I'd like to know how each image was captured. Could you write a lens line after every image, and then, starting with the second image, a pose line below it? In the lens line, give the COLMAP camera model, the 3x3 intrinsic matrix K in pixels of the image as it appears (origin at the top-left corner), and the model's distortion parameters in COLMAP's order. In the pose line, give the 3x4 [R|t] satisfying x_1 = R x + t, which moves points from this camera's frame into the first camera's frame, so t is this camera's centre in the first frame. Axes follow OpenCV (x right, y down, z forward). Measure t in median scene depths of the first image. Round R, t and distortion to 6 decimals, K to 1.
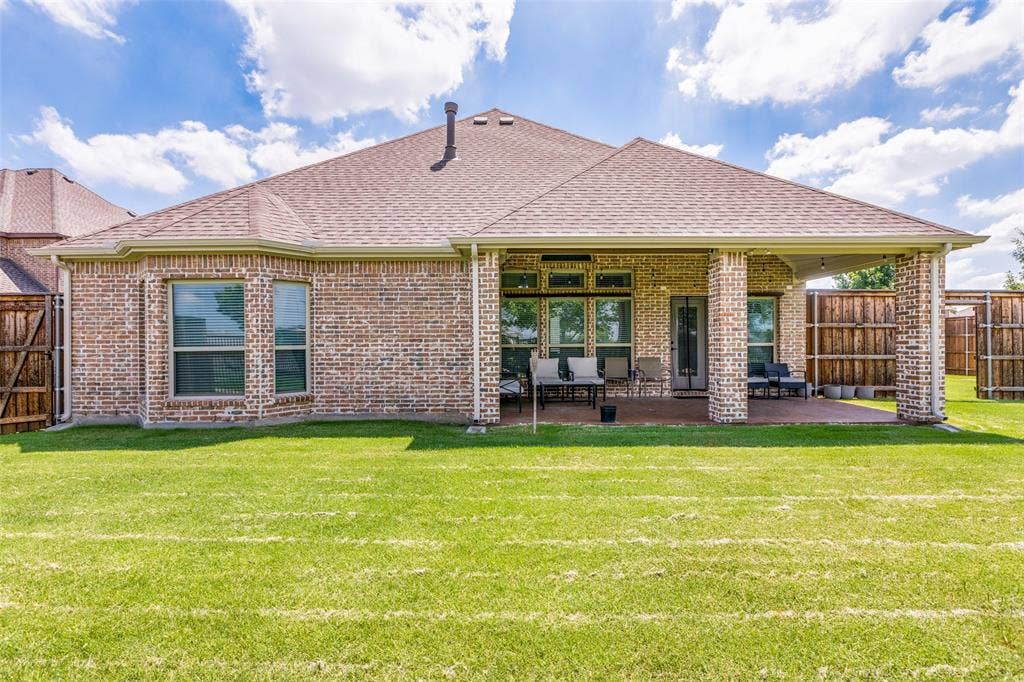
lens RADIAL K [[471.2, 0, 509.7], [0, 471.2, 342.9], [0, 0, 1]] dist [0.001283, -0.000334]
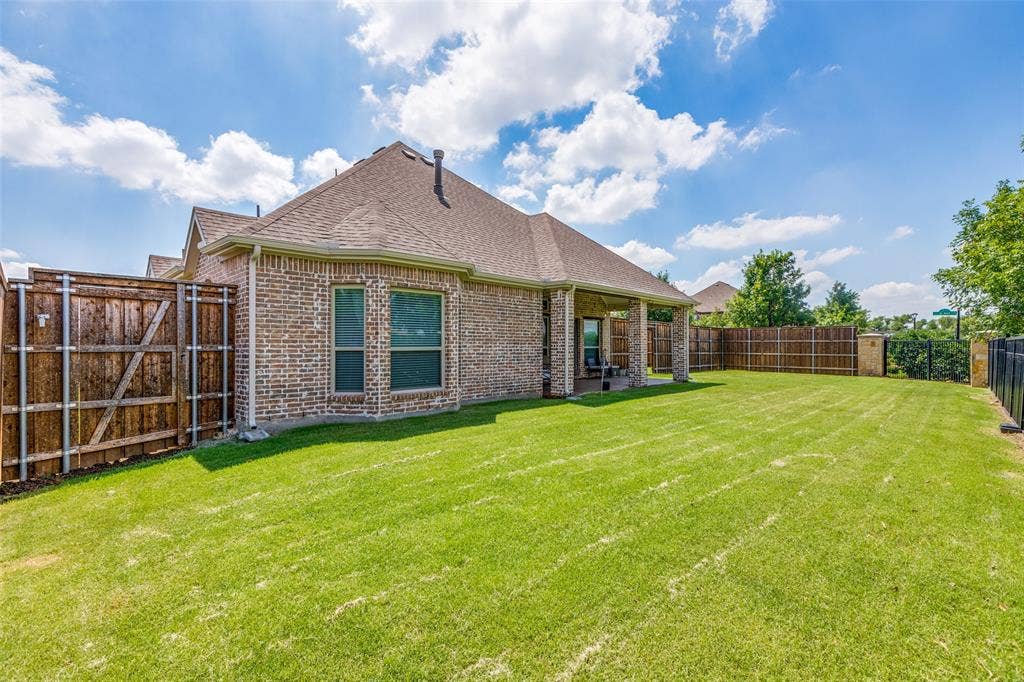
lens RADIAL K [[471.2, 0, 509.7], [0, 471.2, 342.9], [0, 0, 1]] dist [0.001283, -0.000334]
pose [[0.698769, 0.010266, 0.715274, -1.232357], [-0.003730, 0.999936, -0.010707, 0.009213], [-0.715338, 0.004814, 0.698762, 0.017435]]
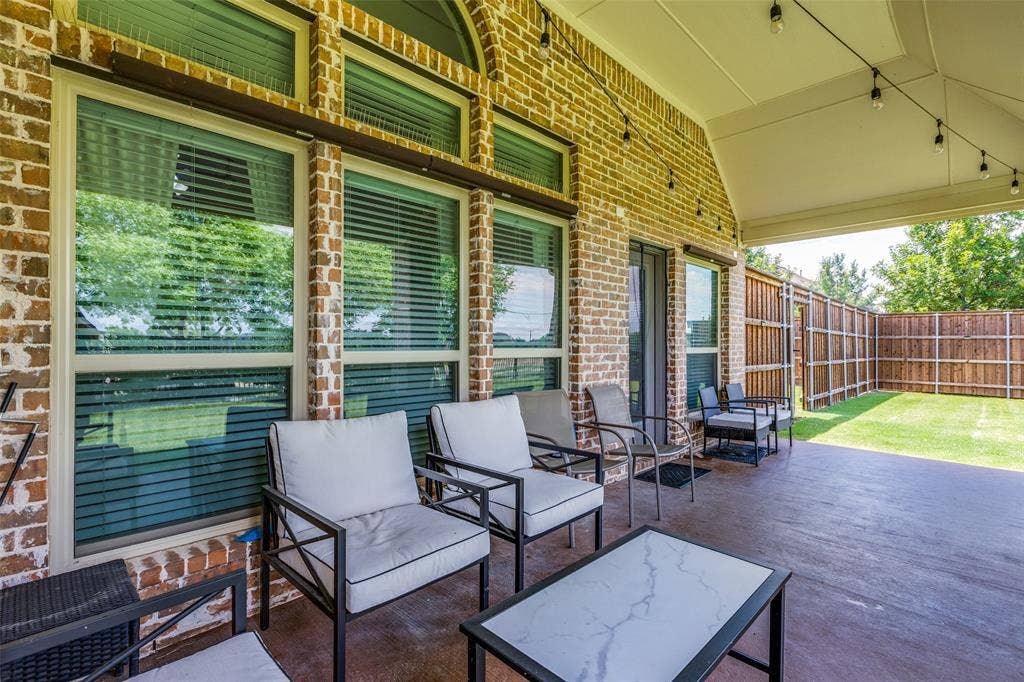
lens RADIAL K [[471.2, 0, 509.7], [0, 471.2, 342.9], [0, 0, 1]] dist [0.001283, -0.000334]
pose [[0.704637, 0.010584, 0.709489, -0.036477], [-0.004555, 0.999936, -0.010393, 0.001965], [-0.709553, 0.004091, 0.704640, 1.027781]]
